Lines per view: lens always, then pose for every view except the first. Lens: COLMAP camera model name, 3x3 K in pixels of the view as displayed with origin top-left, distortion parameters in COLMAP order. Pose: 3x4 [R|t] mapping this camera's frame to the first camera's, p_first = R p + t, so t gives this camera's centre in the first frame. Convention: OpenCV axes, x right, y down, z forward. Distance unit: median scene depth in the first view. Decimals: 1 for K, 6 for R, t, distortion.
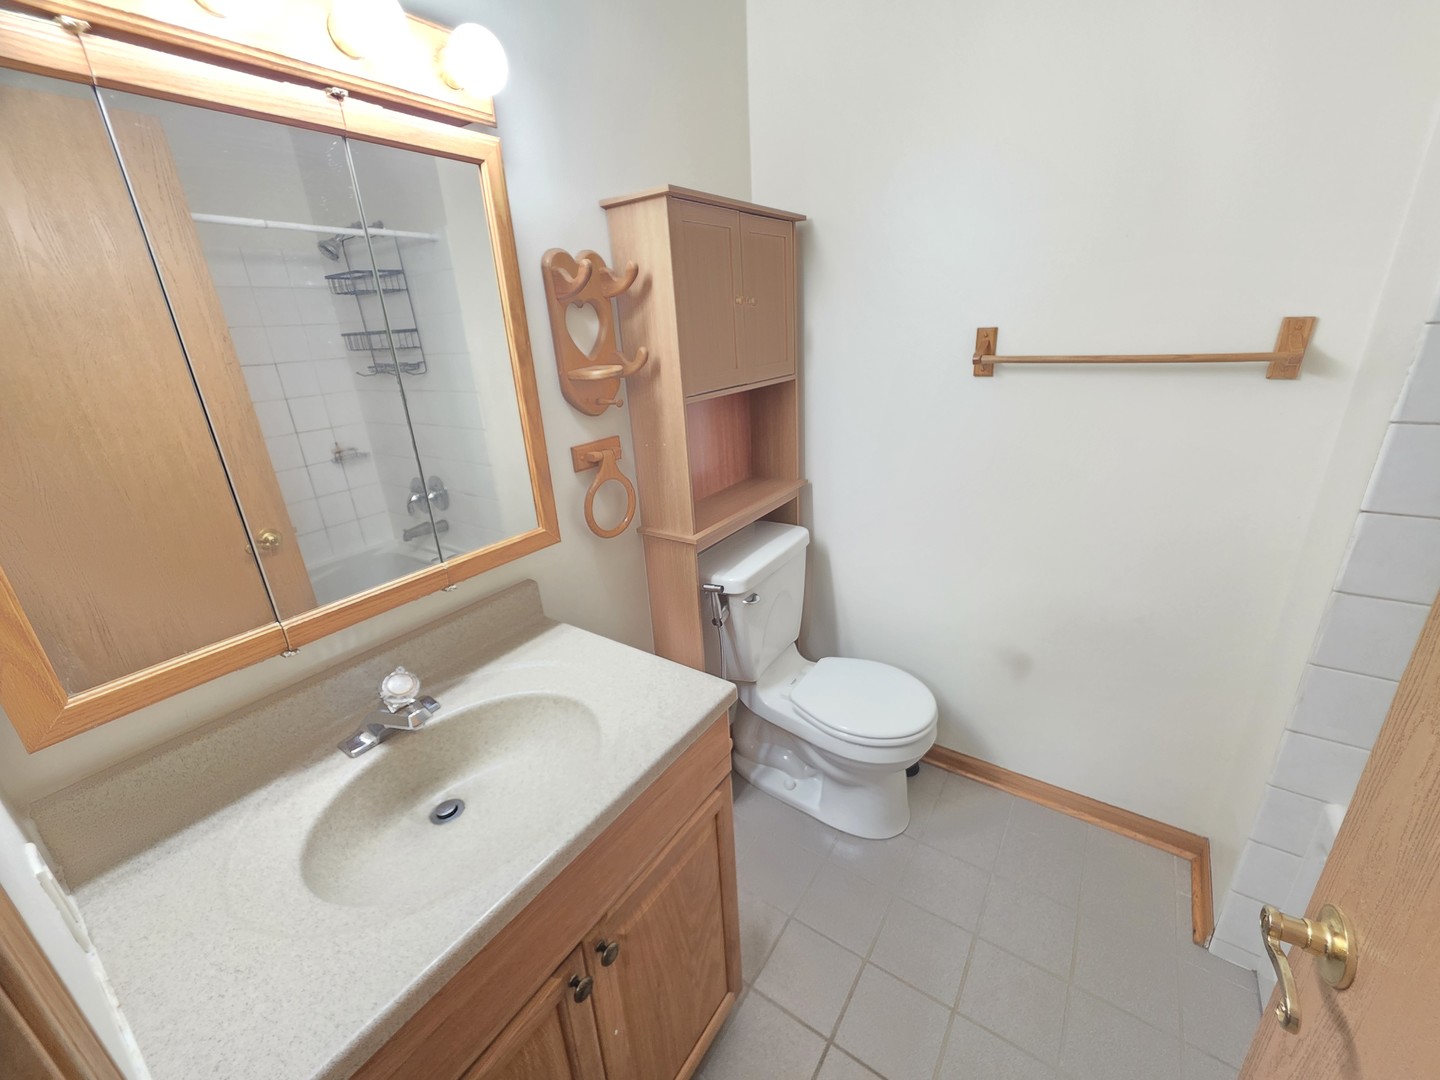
lens RADIAL K [[576.5, 0, 717.5], [0, 576.5, 536.9], [0, 0, 1]] dist [-0.001960, 0.000236]
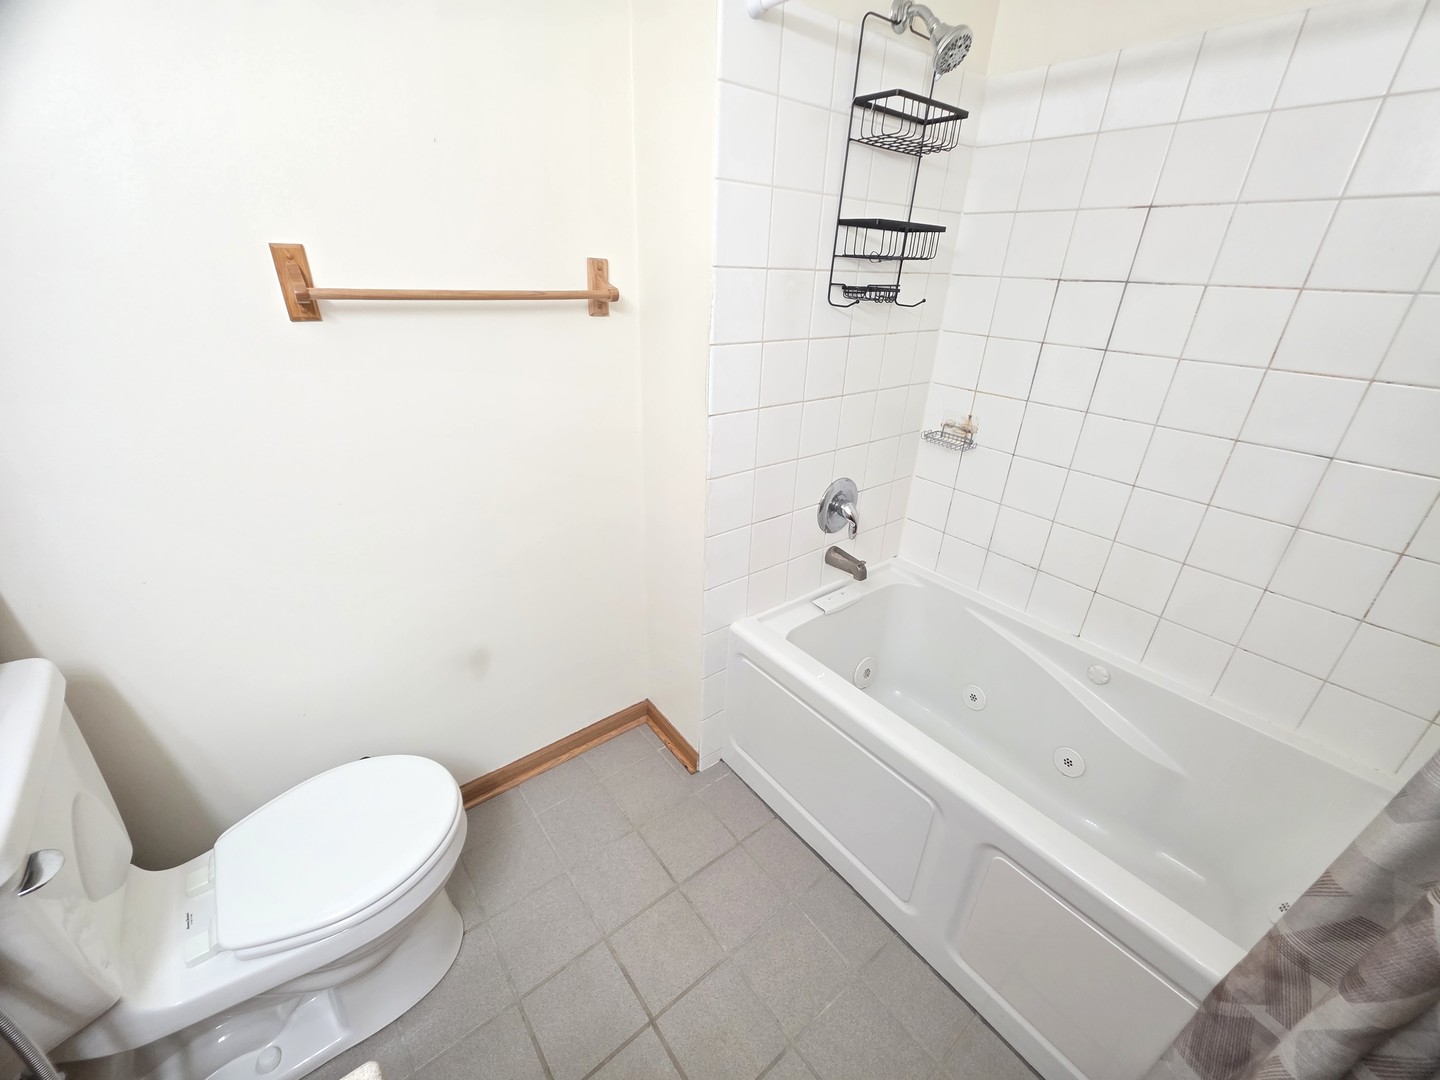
lens RADIAL K [[576.5, 0, 718.2], [0, 576.5, 540.8], [0, 0, 1]] dist [-0.001960, 0.000236]
pose [[0.285005, -0.360633, 0.888097, -0.088689], [0.282264, 0.917017, 0.281793, -0.099653], [-0.916024, 0.170366, 0.363148, 0.370454]]
